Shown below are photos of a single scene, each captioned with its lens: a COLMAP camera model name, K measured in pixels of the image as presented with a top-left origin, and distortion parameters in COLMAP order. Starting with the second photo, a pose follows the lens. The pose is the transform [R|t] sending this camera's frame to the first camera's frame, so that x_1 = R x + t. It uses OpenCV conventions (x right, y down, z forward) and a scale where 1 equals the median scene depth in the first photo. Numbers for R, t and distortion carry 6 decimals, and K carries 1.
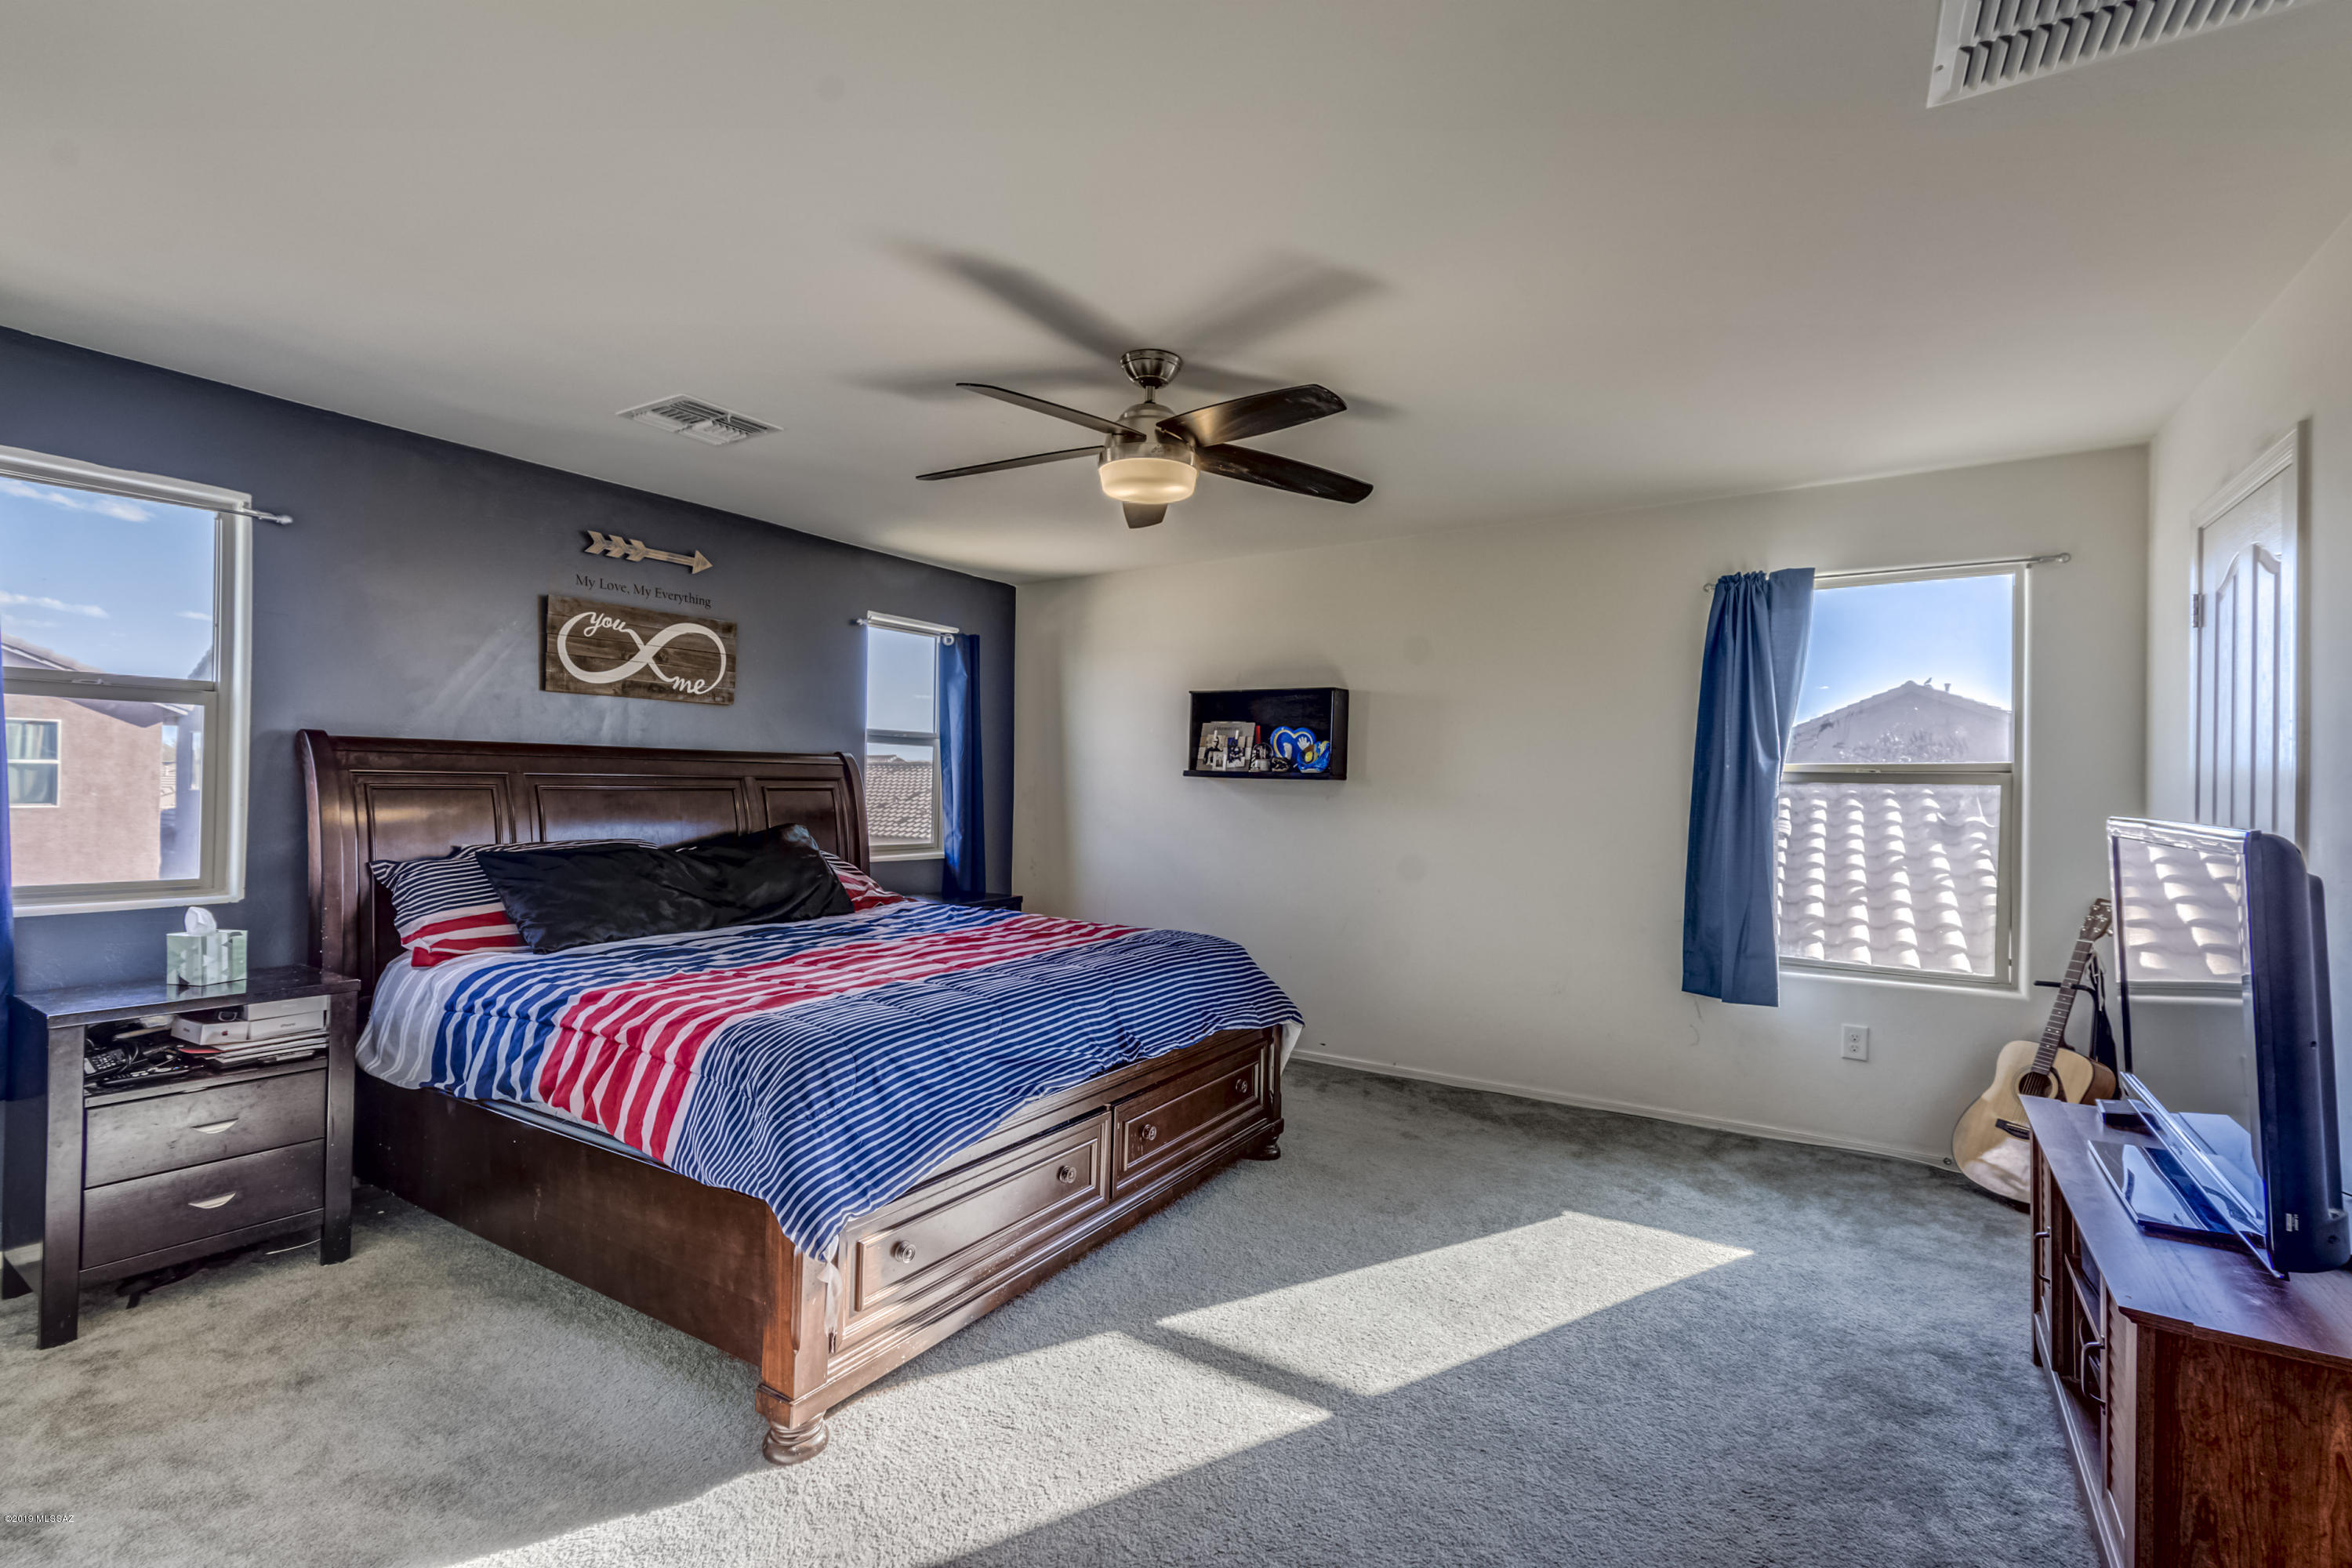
lens RADIAL K [[1049.0, 0, 1192.5], [0, 1049.0, 787.4], [0, 0, 1]] dist [0.004038, -0.001051]
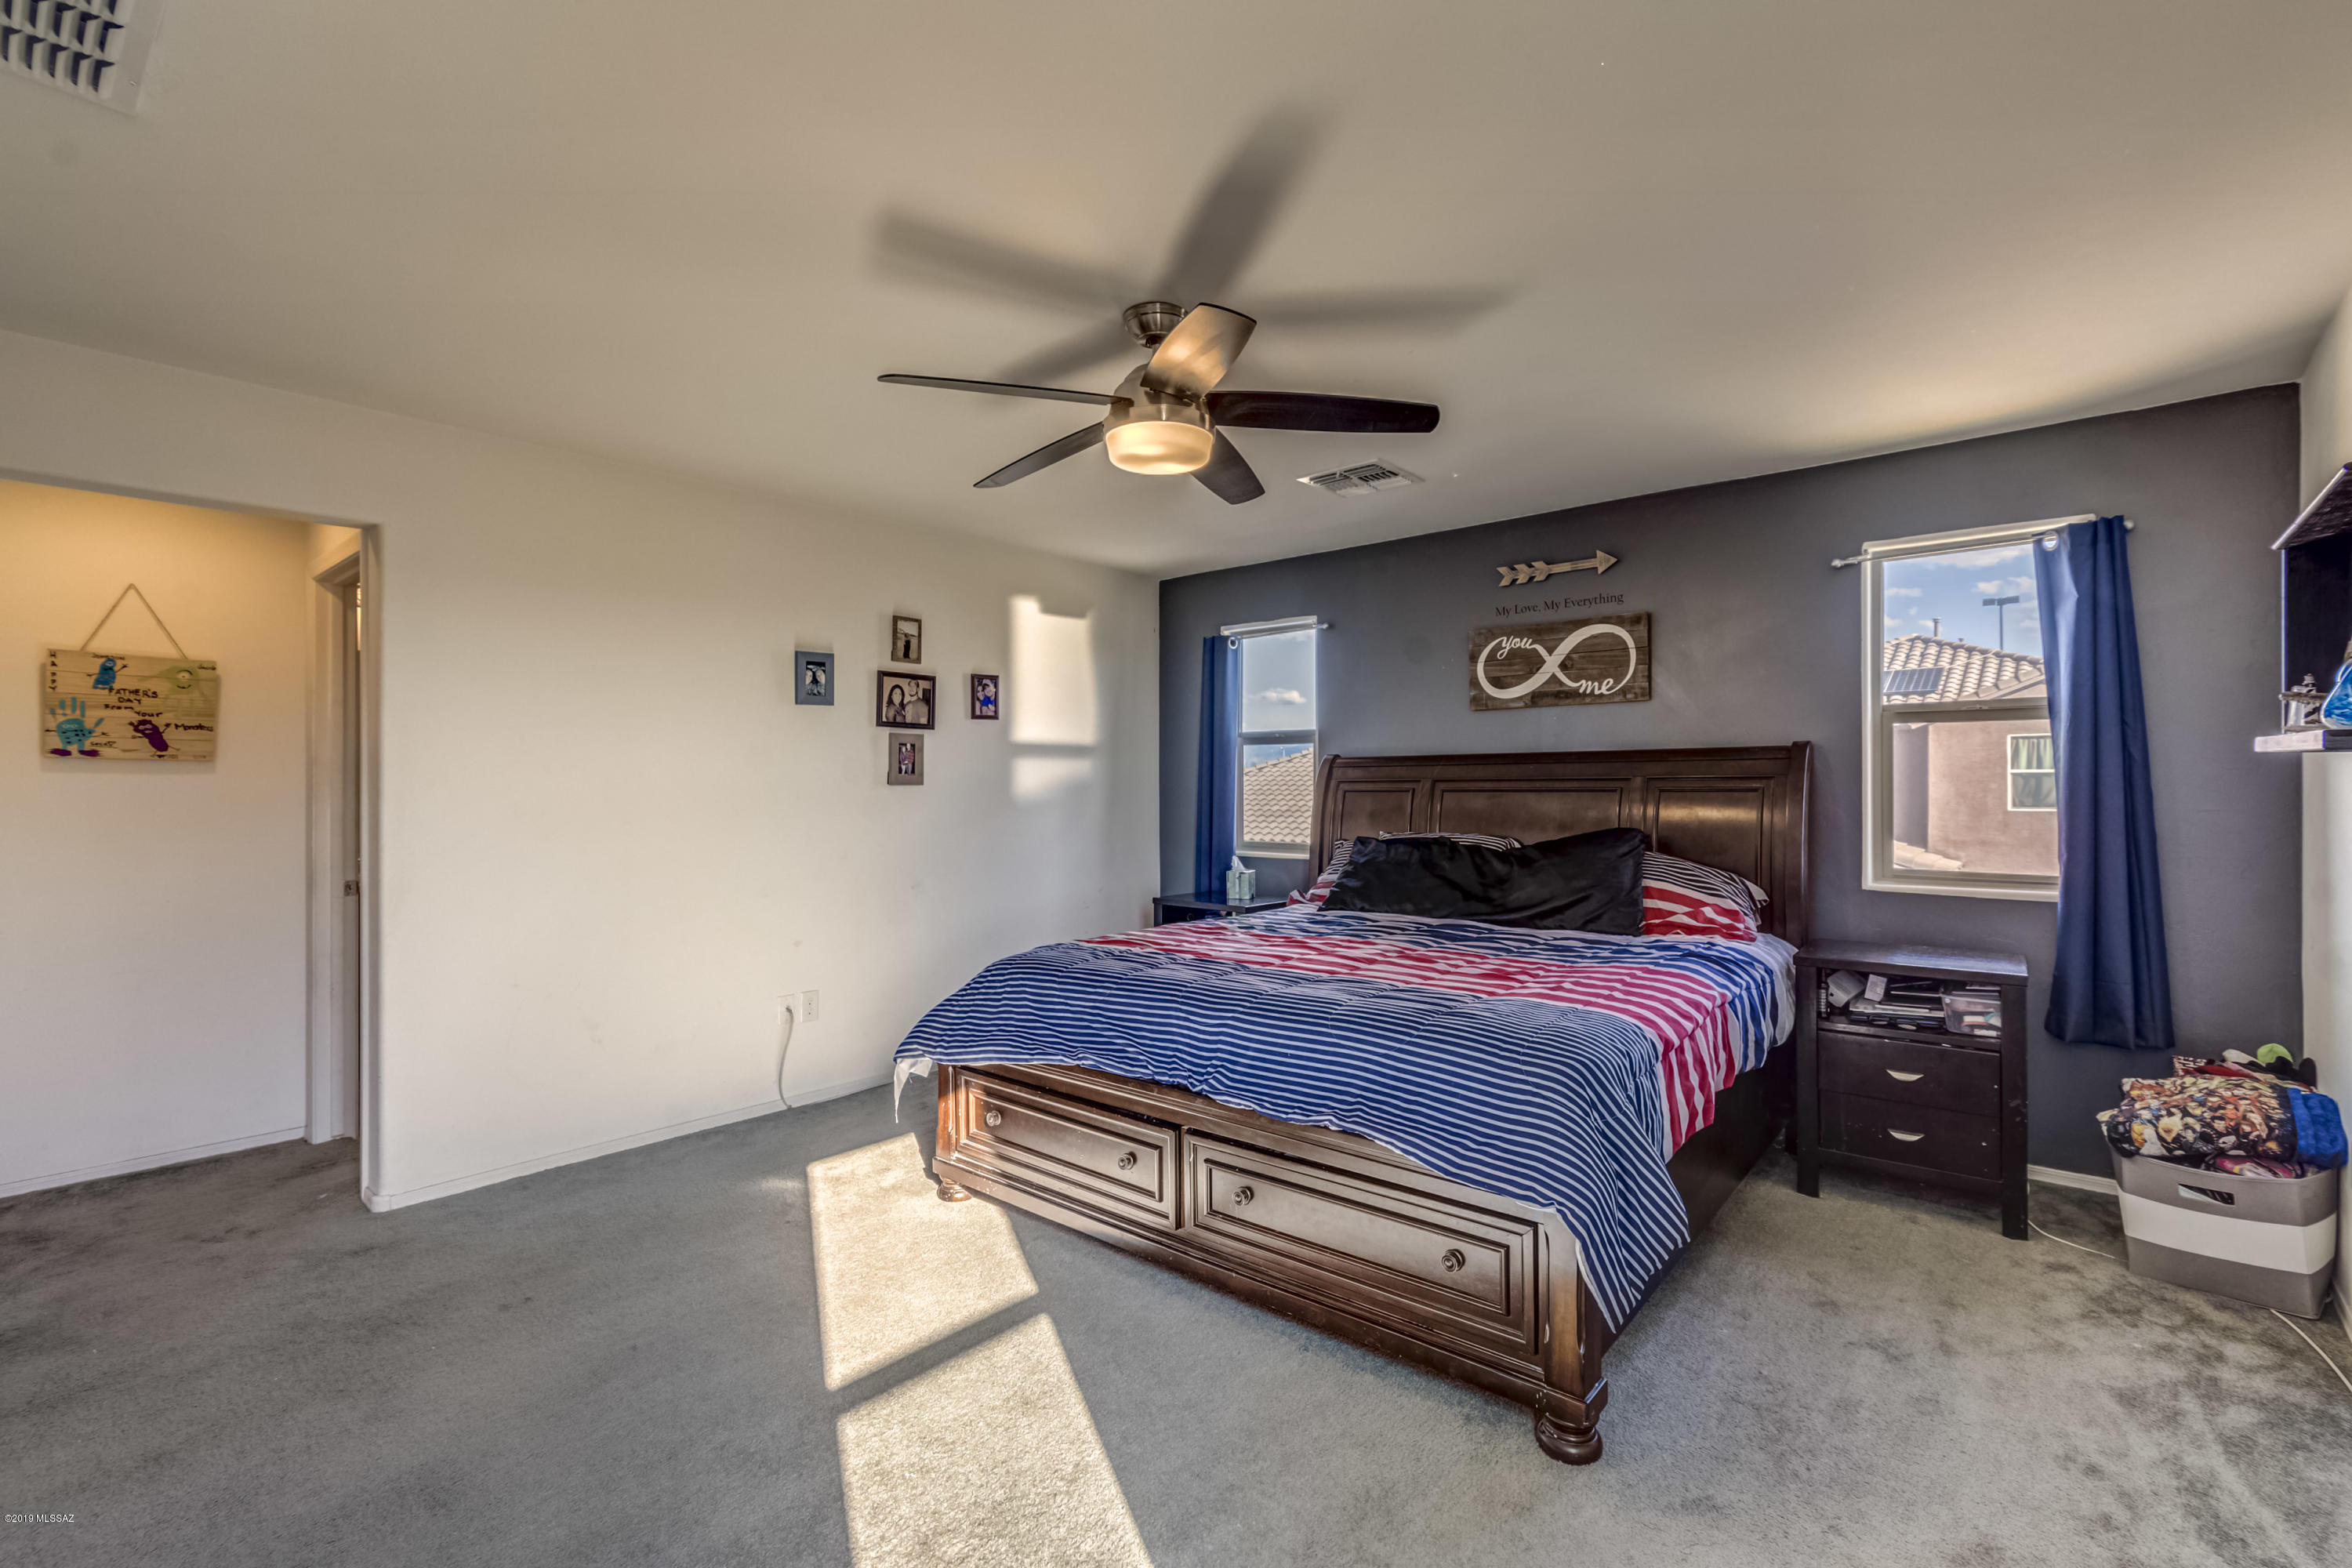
lens RADIAL K [[1049.0, 0, 1185.0], [0, 1049.0, 781.2], [0, 0, 1]] dist [0.004038, -0.001051]
pose [[-0.159538, -0.015377, -0.987072, 0.650115], [0.002839, 0.999867, -0.016035, 0.008339], [0.987188, -0.005361, -0.159474, 0.889974]]
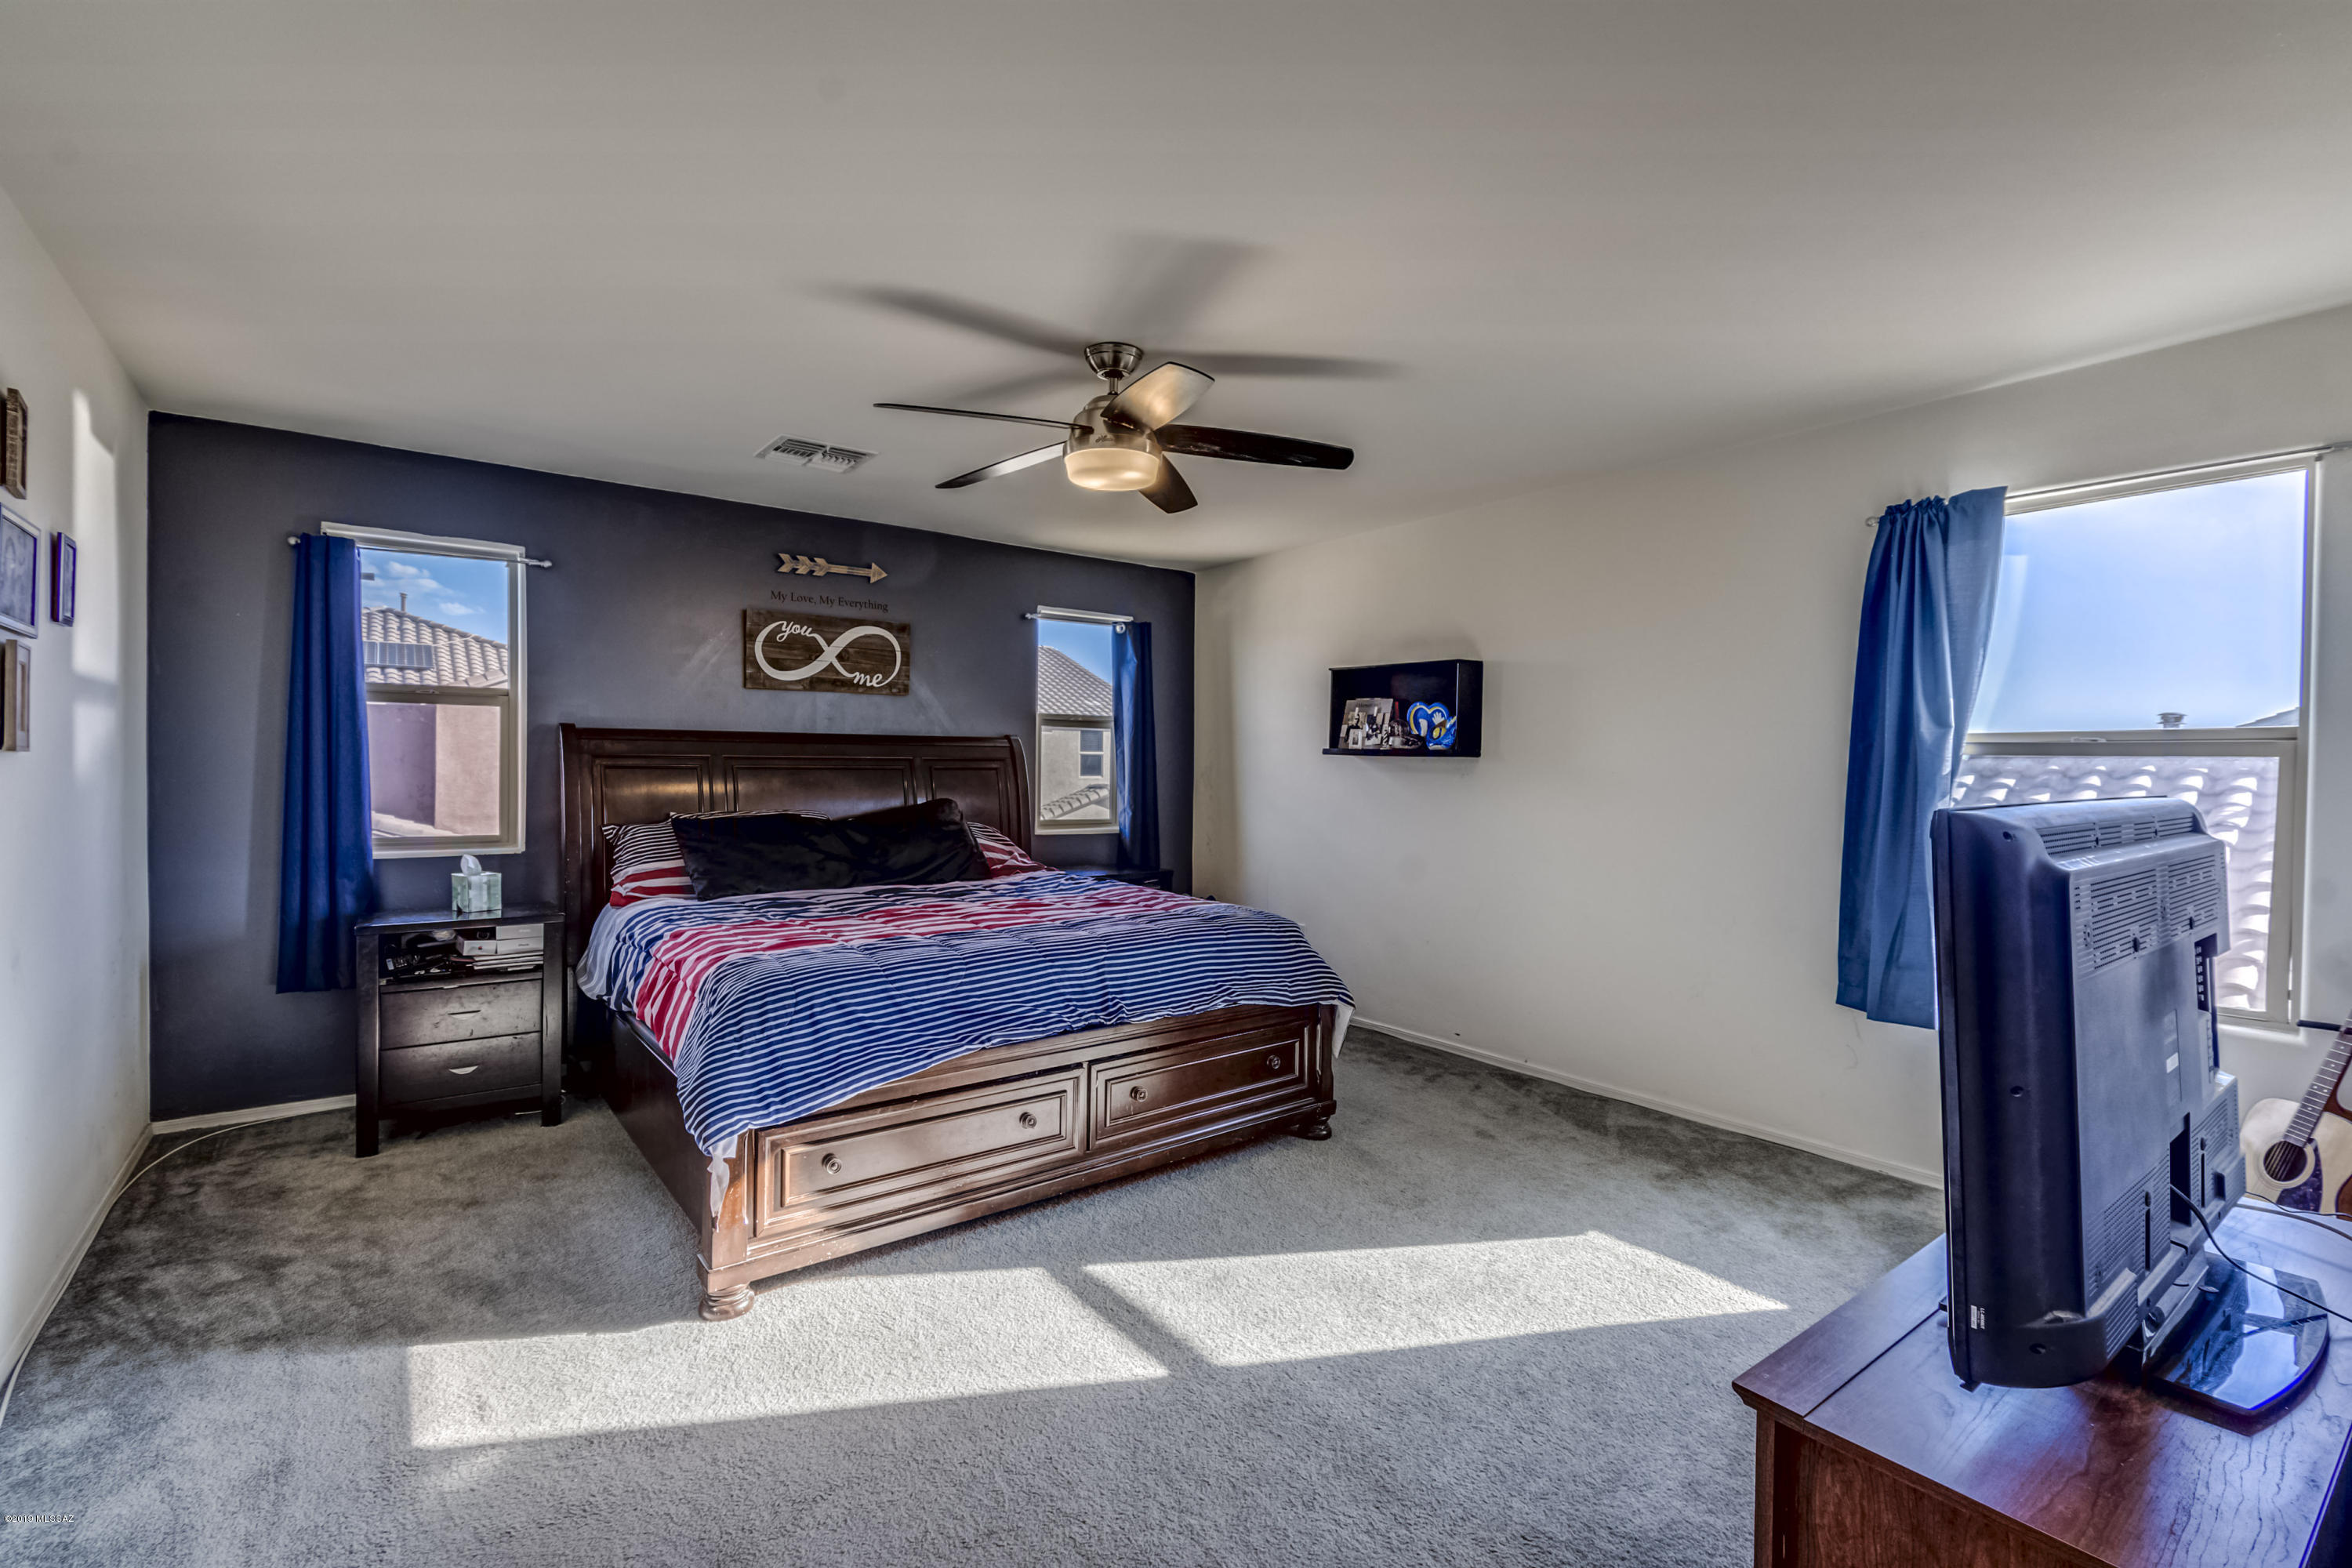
lens RADIAL K [[1049.0, 0, 1194.8], [0, 1049.0, 787.7], [0, 0, 1]] dist [0.004038, -0.001051]
pose [[0.938758, 0.003261, -0.344562, 0.302110], [0.002907, 0.999845, 0.017383, 0.004170], [0.344565, -0.017321, 0.938603, 0.034147]]
